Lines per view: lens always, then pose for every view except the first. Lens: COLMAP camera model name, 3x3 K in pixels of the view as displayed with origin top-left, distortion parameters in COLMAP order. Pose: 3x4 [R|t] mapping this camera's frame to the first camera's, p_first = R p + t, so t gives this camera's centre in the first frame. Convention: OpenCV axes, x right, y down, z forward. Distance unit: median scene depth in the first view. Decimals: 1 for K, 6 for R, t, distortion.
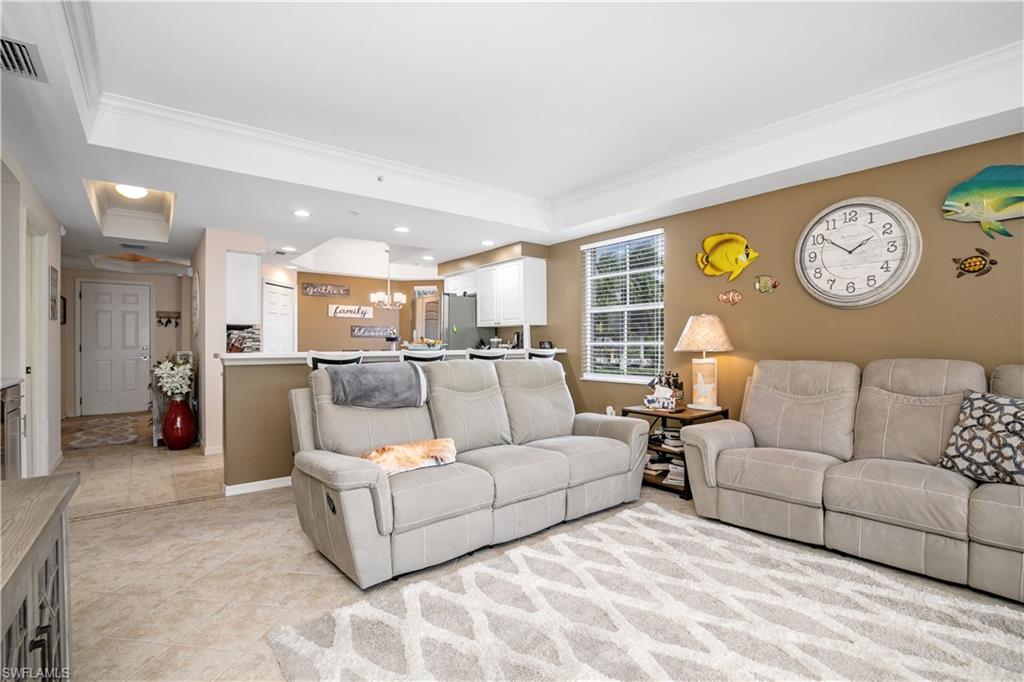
lens RADIAL K [[462.1, 0, 493.4], [0, 462.1, 346.6], [0, 0, 1]] dist [-0.001803, -0.000191]
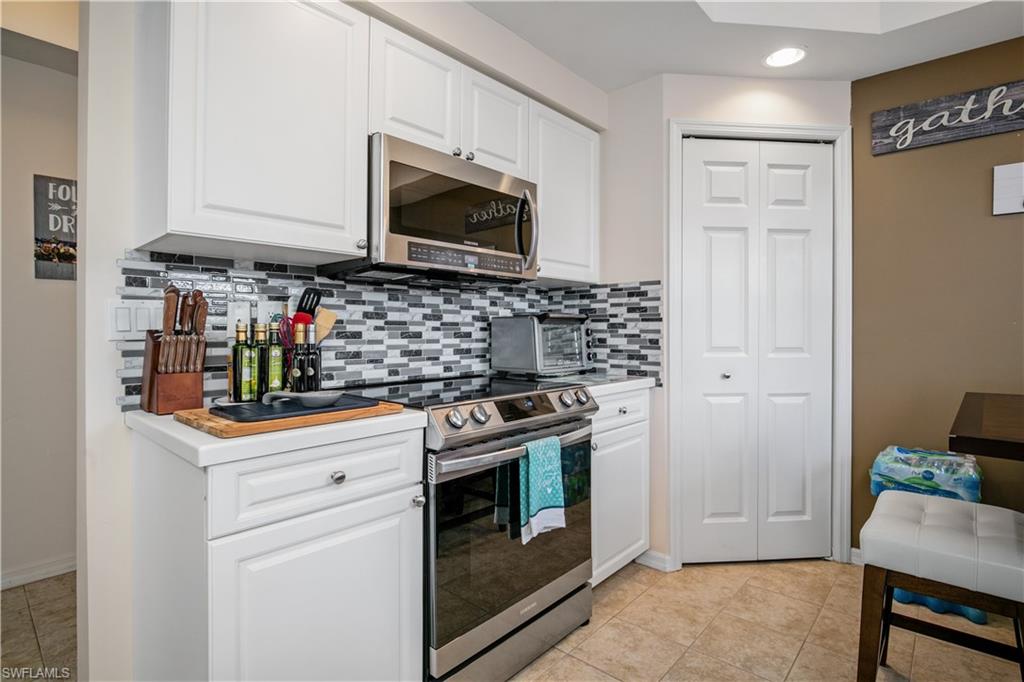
lens RADIAL K [[501.9, 0, 516.1], [0, 501.9, 319.3], [0, 0, 1]] dist [-0.014030, 0.000746]
pose [[0.216844, -0.013831, -0.976108, -0.221990], [-0.008864, 0.999831, -0.016136, -0.004978], [0.976166, 0.012151, 0.216685, 0.985986]]
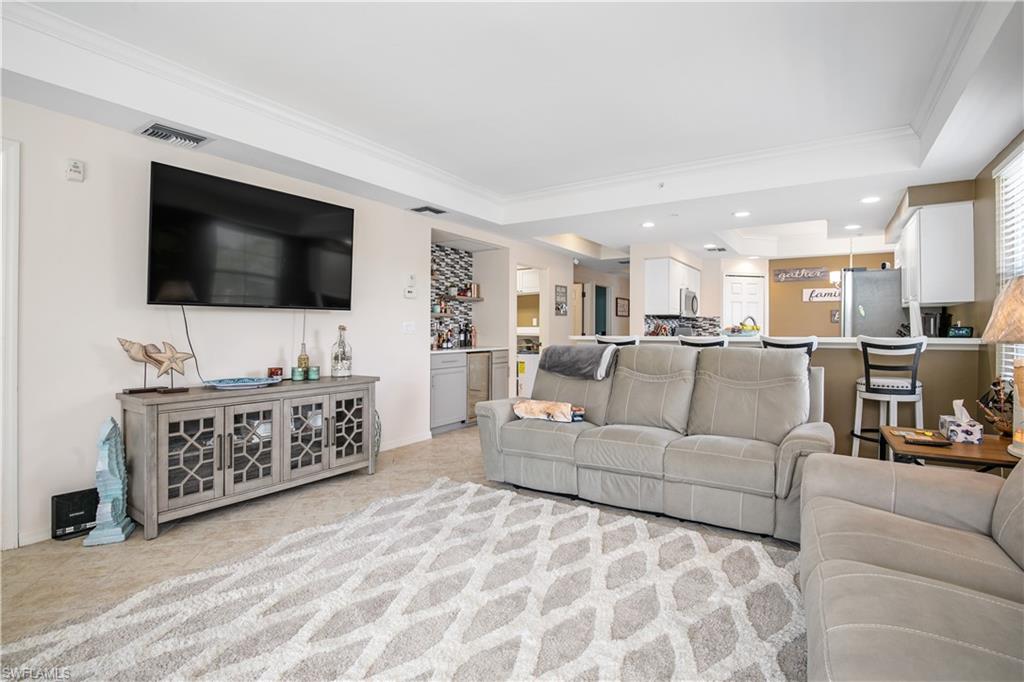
lens RADIAL K [[475.4, 0, 561.0], [0, 475.4, 326.5], [0, 0, 1]] dist [0.001108, 0.000126]
pose [[0.404606, -0.003227, -0.914486, 0.487418], [-0.008956, 0.999932, -0.007491, -0.001889], [0.914447, 0.011221, 0.404549, 0.199312]]
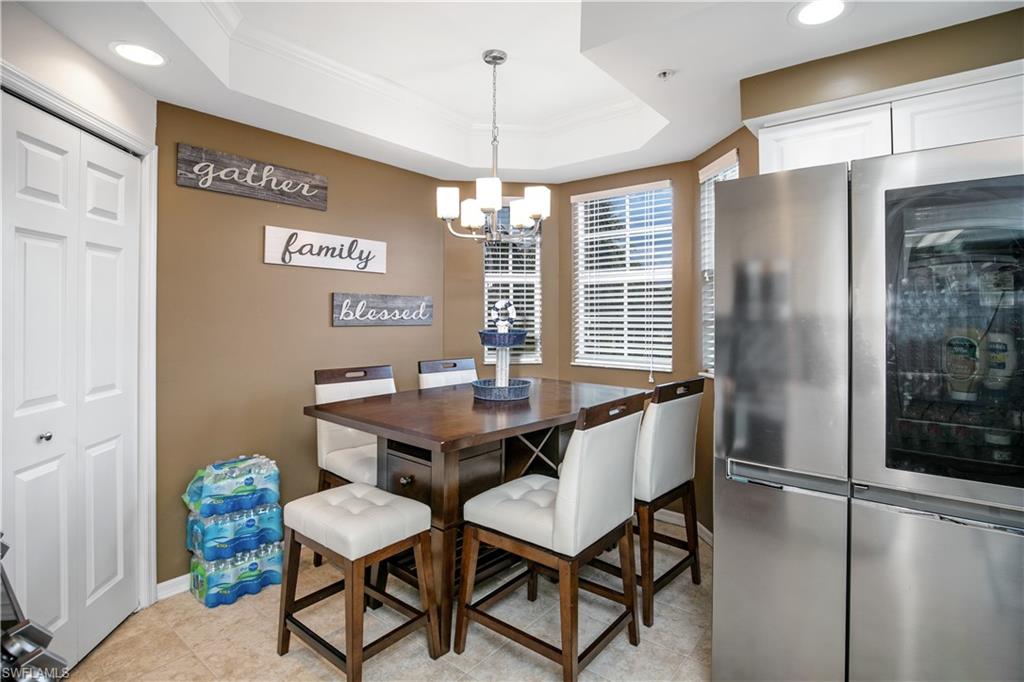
lens RADIAL K [[523.7, 0, 514.8], [0, 523.7, 308.4], [0, 0, 1]] dist [0.003237, 0.000517]
pose [[0.970582, 0.006198, 0.240691, -0.392636], [-0.001431, 0.999799, -0.019975, -0.038709], [-0.240766, 0.019043, 0.970396, 0.866813]]
